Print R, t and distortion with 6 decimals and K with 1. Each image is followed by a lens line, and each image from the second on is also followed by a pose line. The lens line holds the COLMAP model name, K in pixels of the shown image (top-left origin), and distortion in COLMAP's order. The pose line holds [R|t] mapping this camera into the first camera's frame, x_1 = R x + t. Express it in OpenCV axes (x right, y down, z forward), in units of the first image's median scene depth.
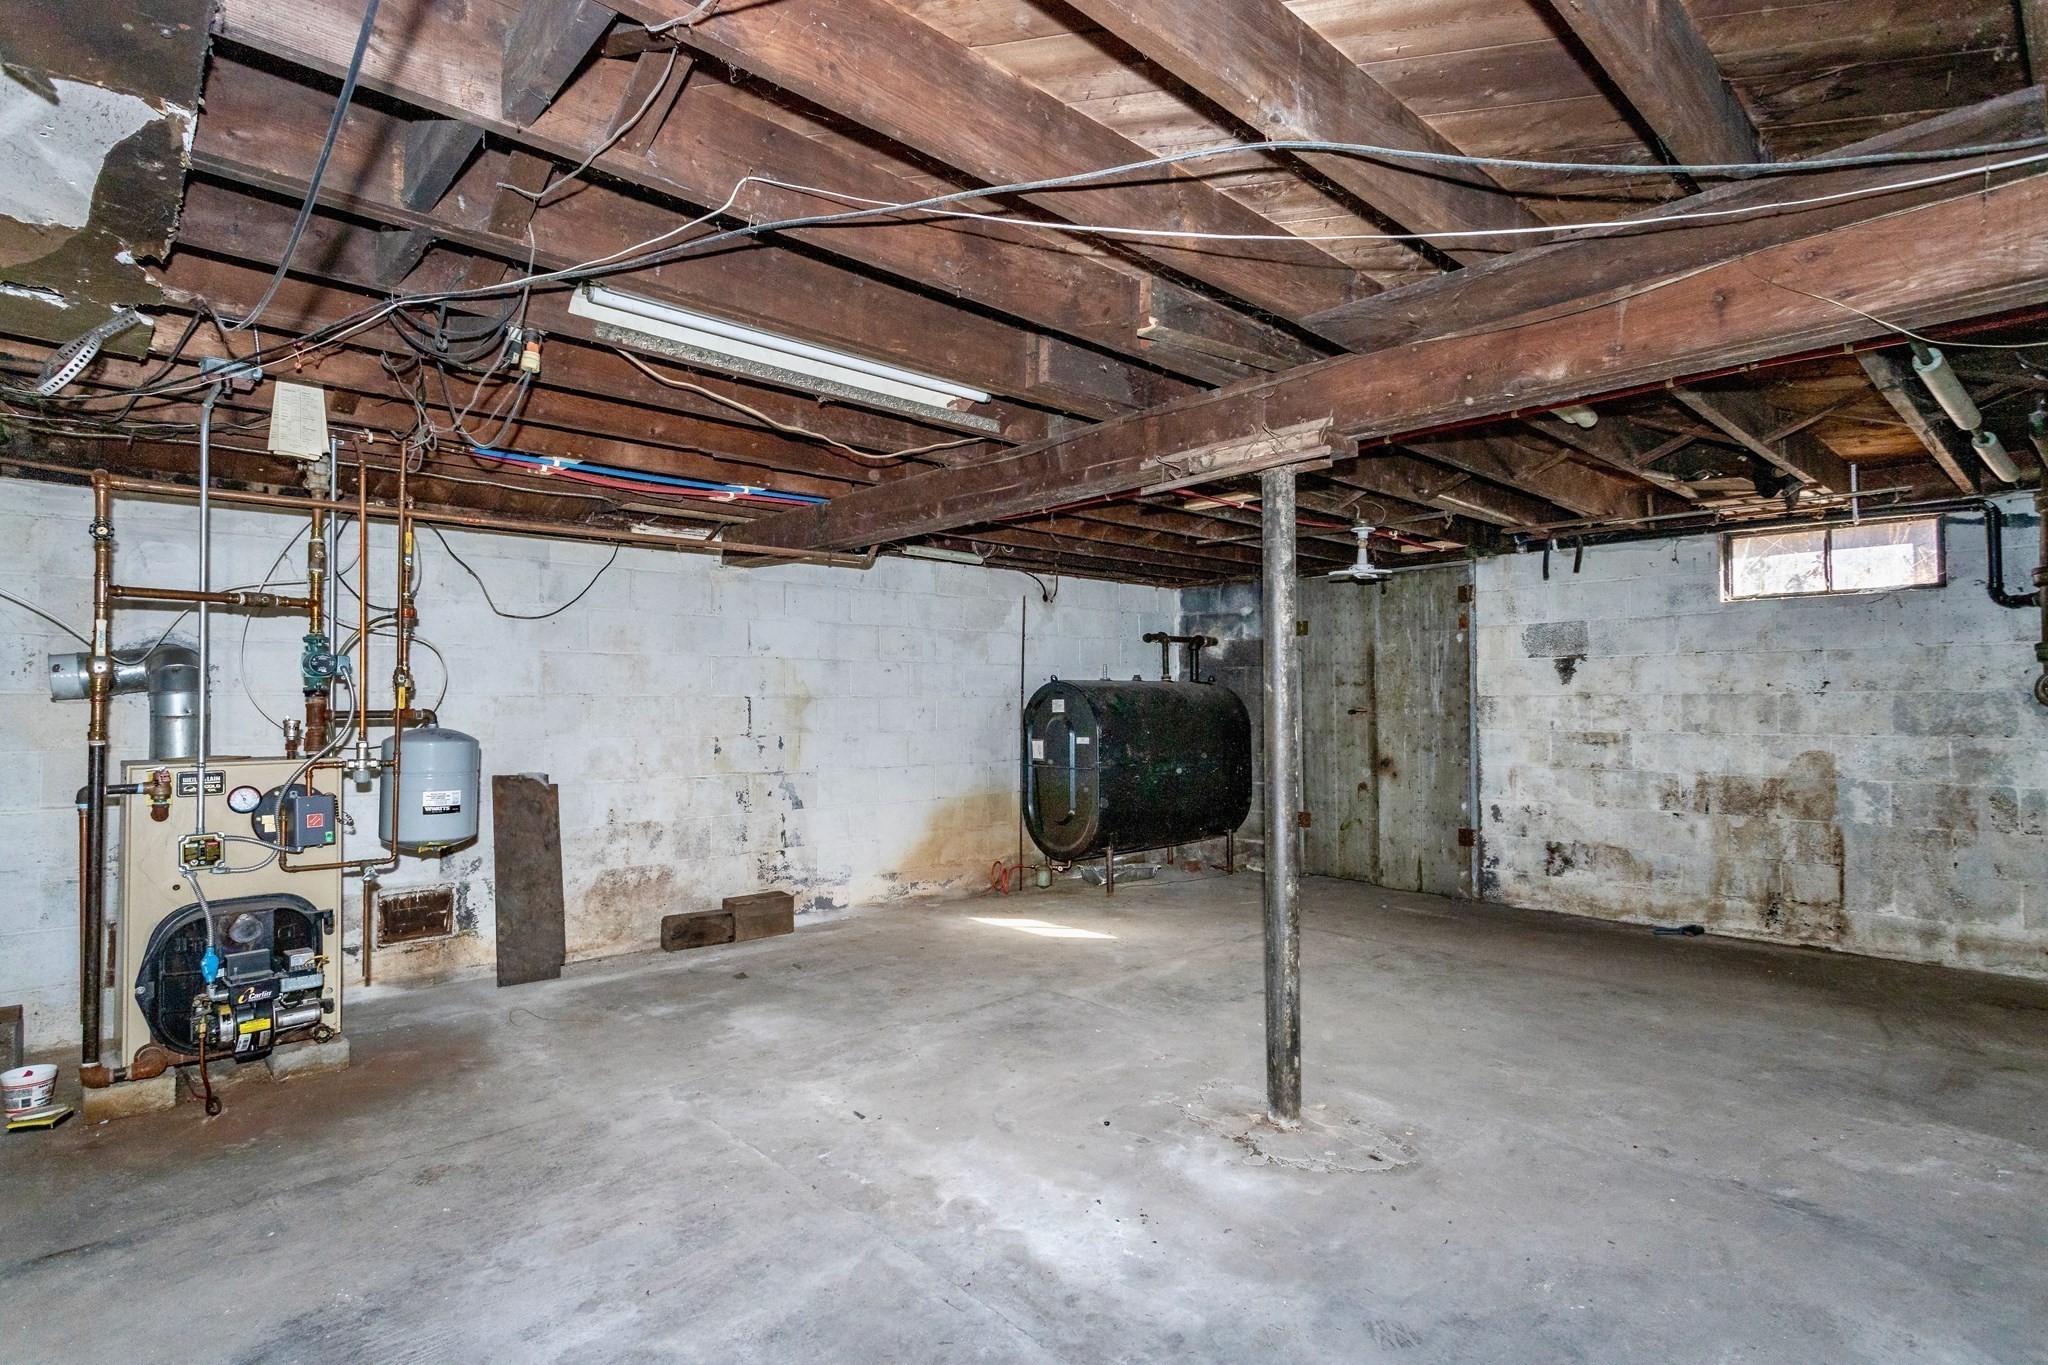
lens RADIAL K [[1016.7, 0, 1016.5], [0, 1016.7, 681.5], [0, 0, 1]] dist [0.000339, 0.000725]
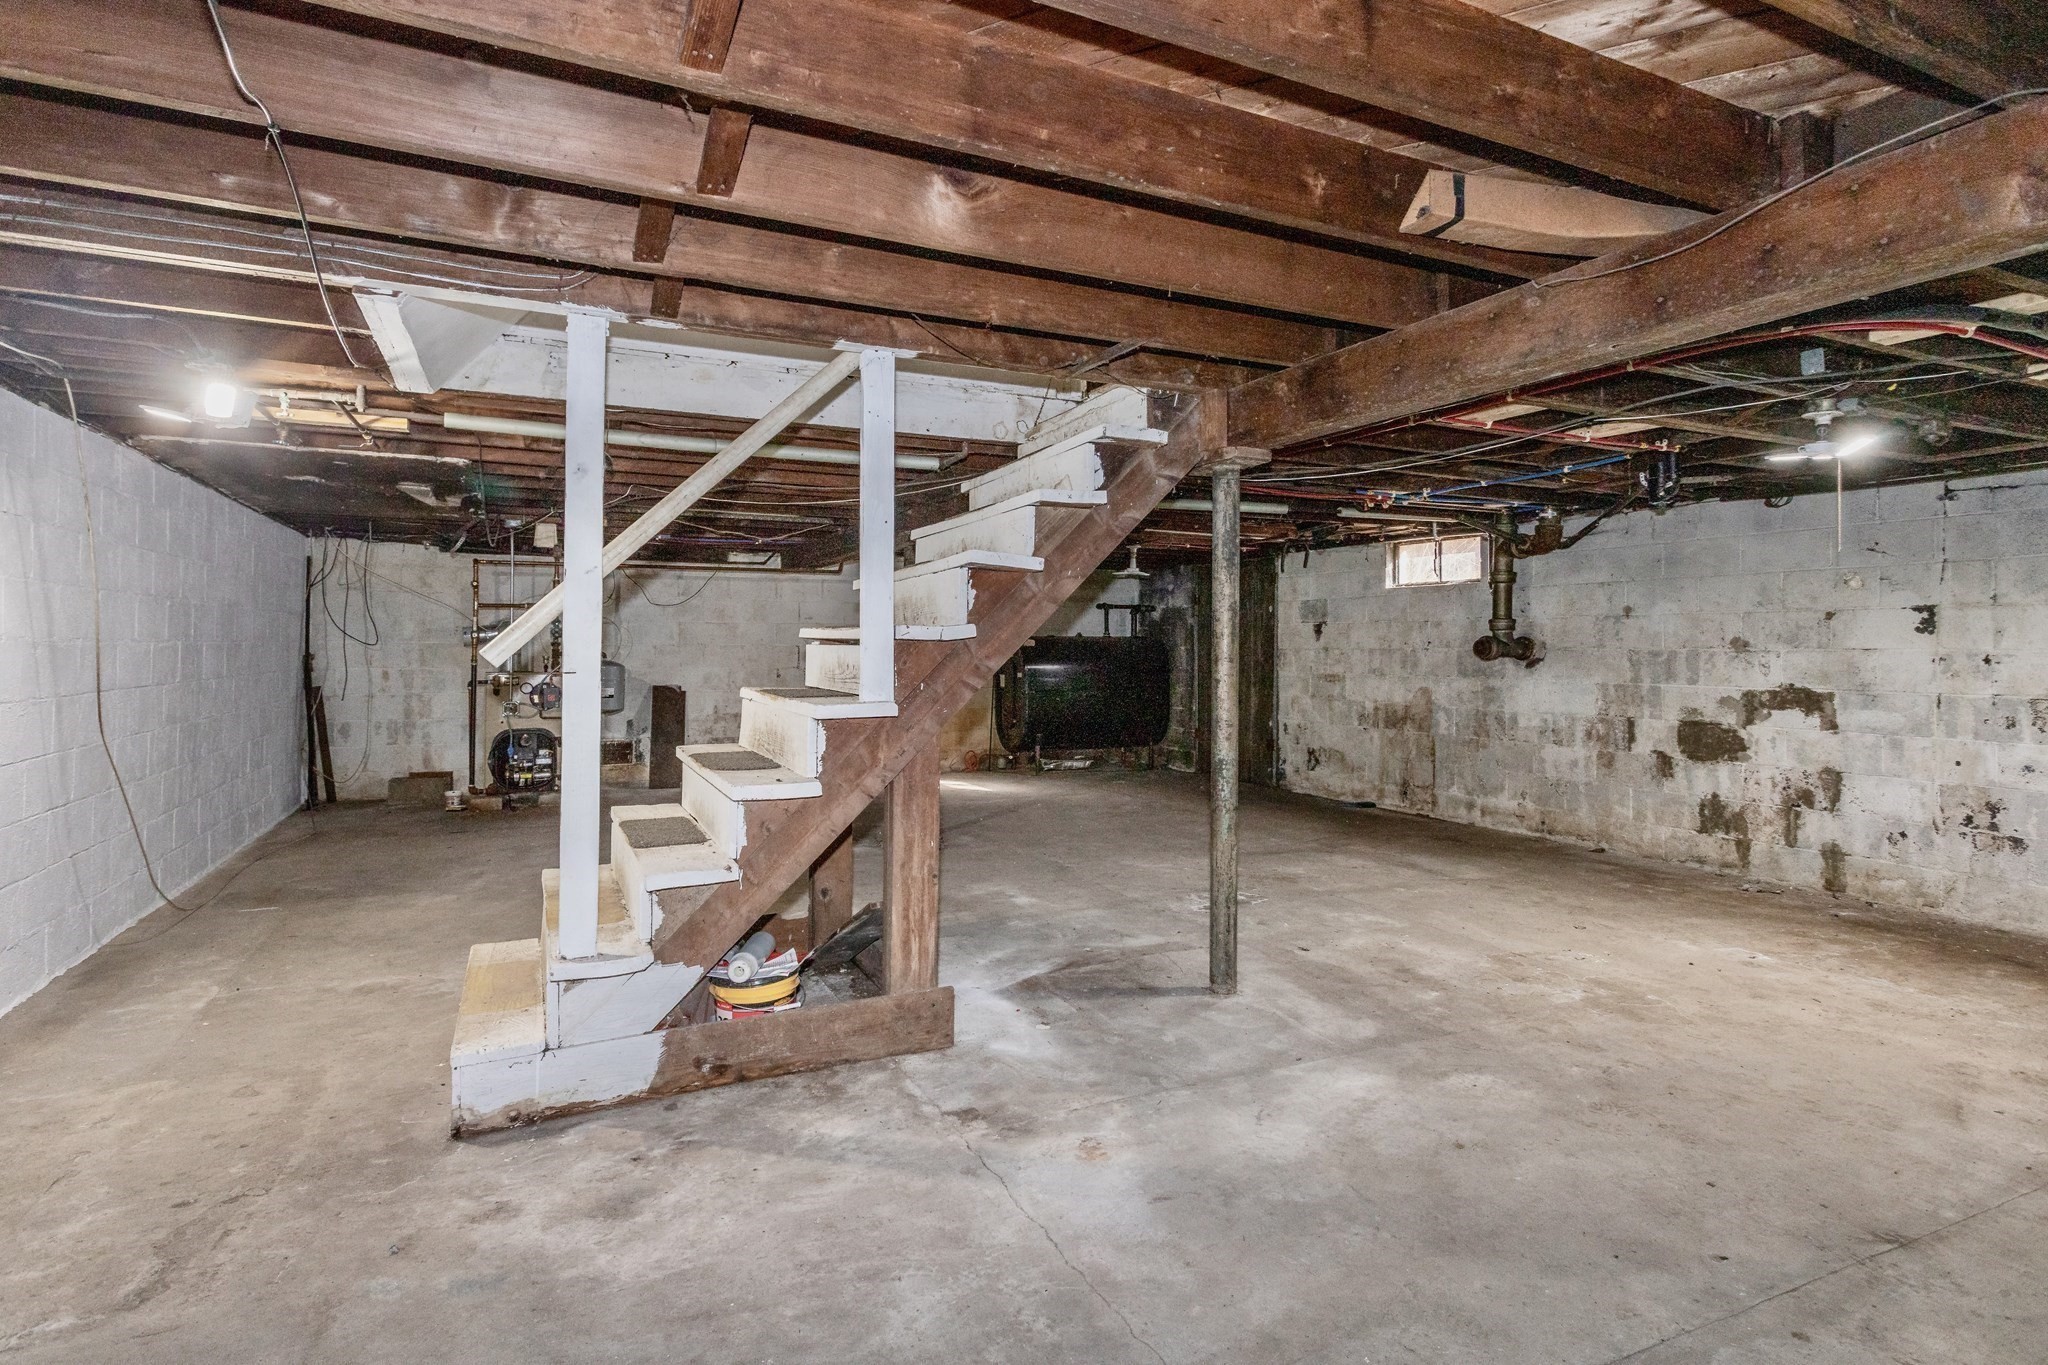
lens RADIAL K [[1016.7, 0, 1070.9], [0, 1016.7, 642.5], [0, 0, 1]] dist [0.000339, 0.000725]
pose [[0.969196, 0.007118, -0.246189, 0.622245], [-0.003135, 0.999858, 0.016569, -0.021168], [0.246272, -0.015287, 0.969080, -0.583984]]
